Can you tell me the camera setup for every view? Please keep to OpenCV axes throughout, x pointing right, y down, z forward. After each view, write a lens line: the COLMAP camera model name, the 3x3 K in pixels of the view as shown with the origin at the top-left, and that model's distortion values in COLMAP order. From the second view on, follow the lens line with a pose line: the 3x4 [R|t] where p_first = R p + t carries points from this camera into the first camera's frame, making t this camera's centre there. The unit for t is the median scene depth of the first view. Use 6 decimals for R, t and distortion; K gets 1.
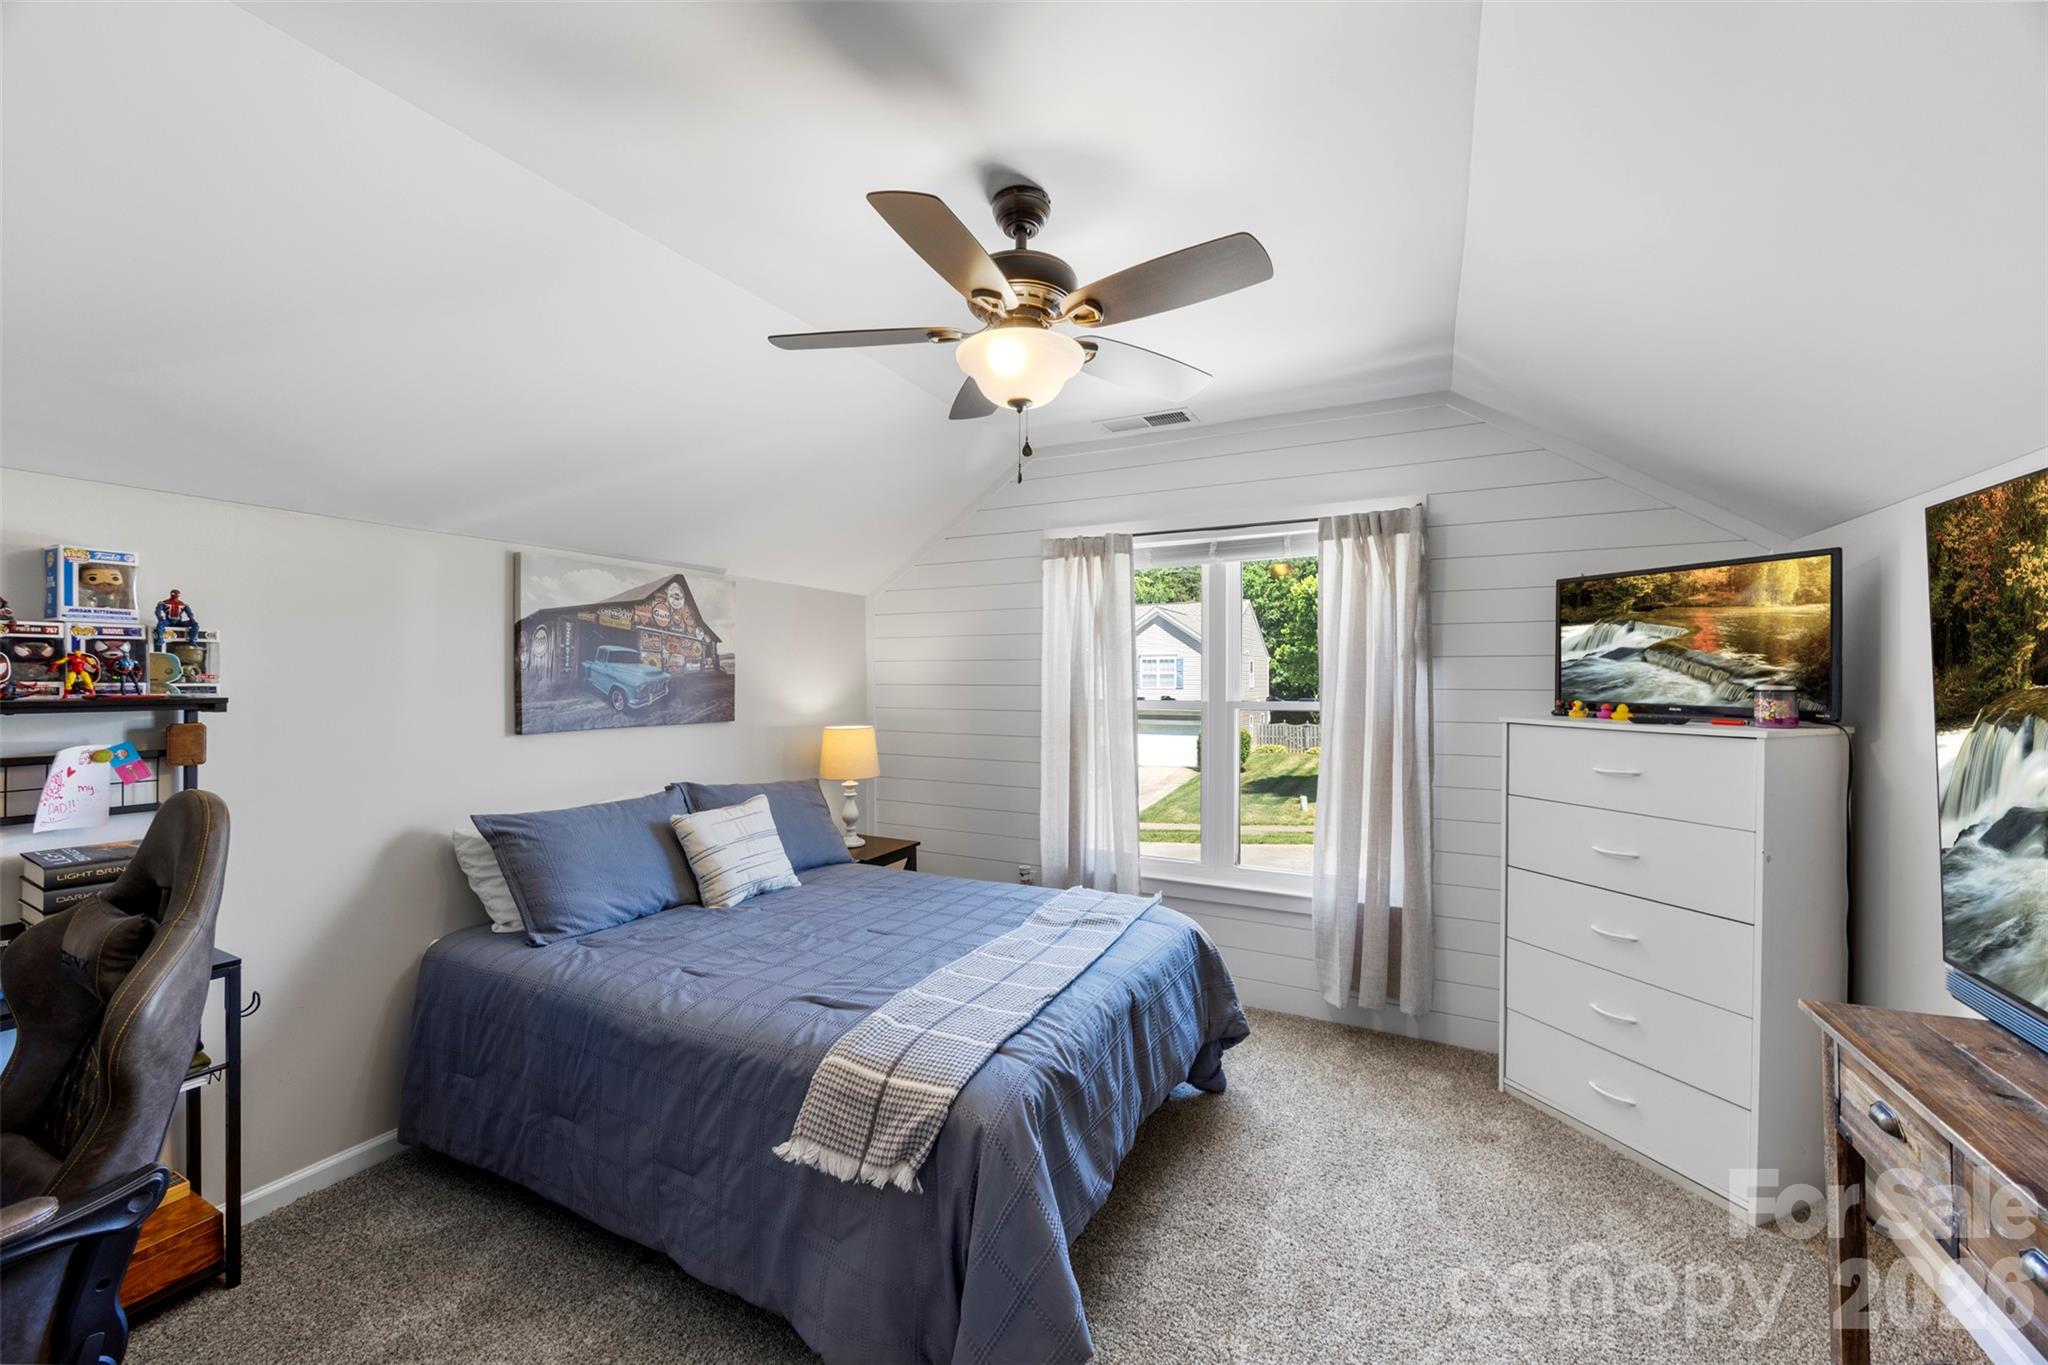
lens RADIAL K [[774.3, 0, 1019.3], [0, 774.3, 686.5], [0, 0, 1]] dist [-0.003672, 0.000199]
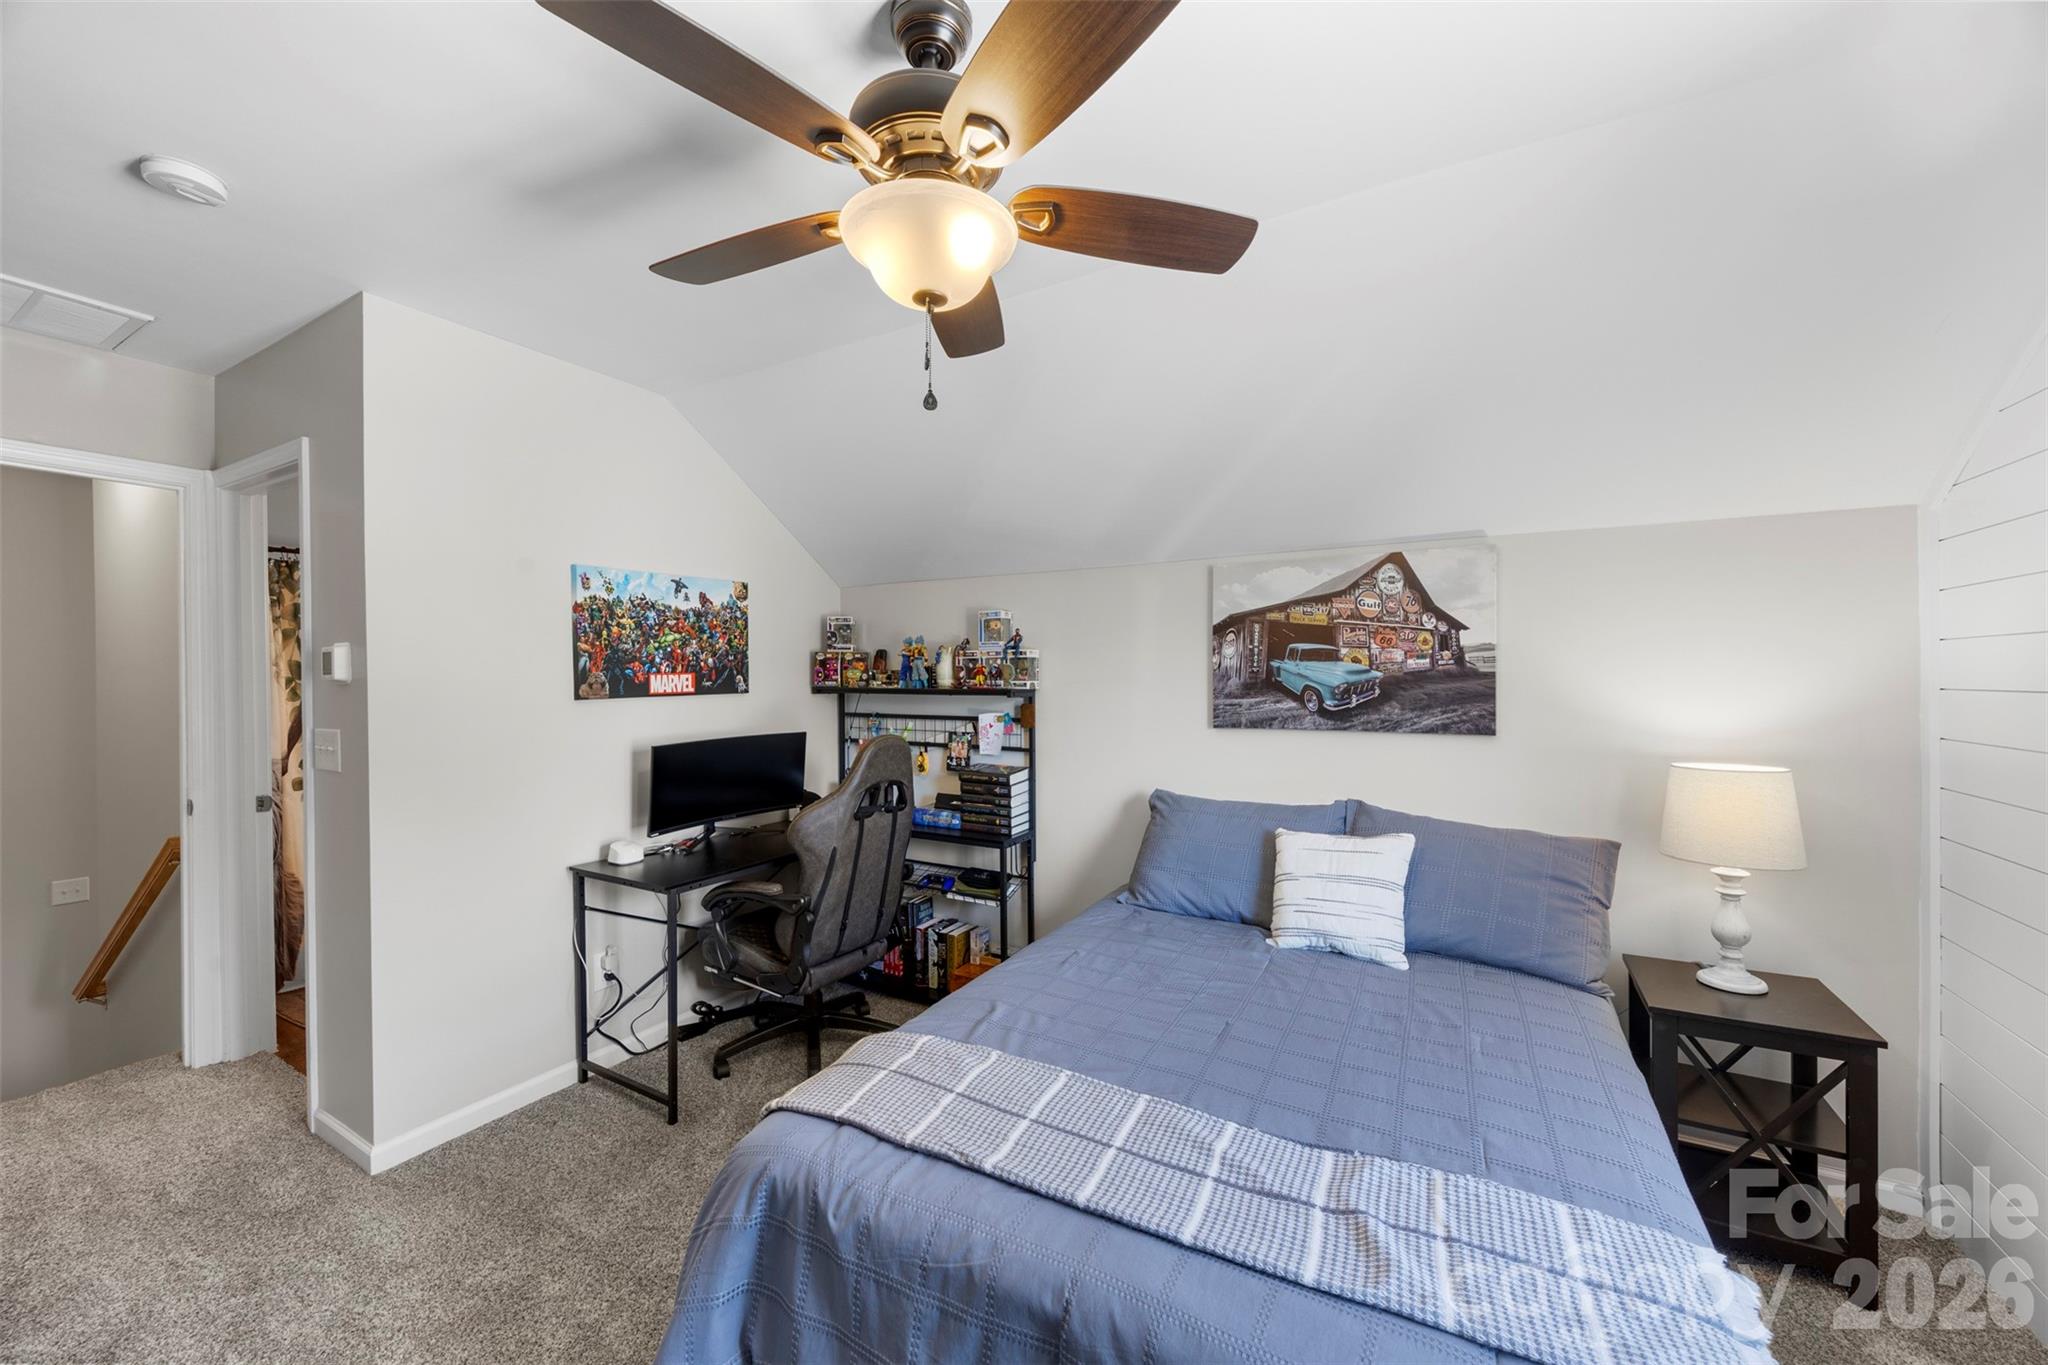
lens RADIAL K [[774.3, 0, 1019.3], [0, 774.3, 686.5], [0, 0, 1]] dist [-0.003672, 0.000199]
pose [[-0.039468, 0.010088, -0.999170, 0.451396], [-0.008678, 0.999908, 0.010439, -0.006588], [0.999183, 0.009083, -0.039377, 0.696858]]
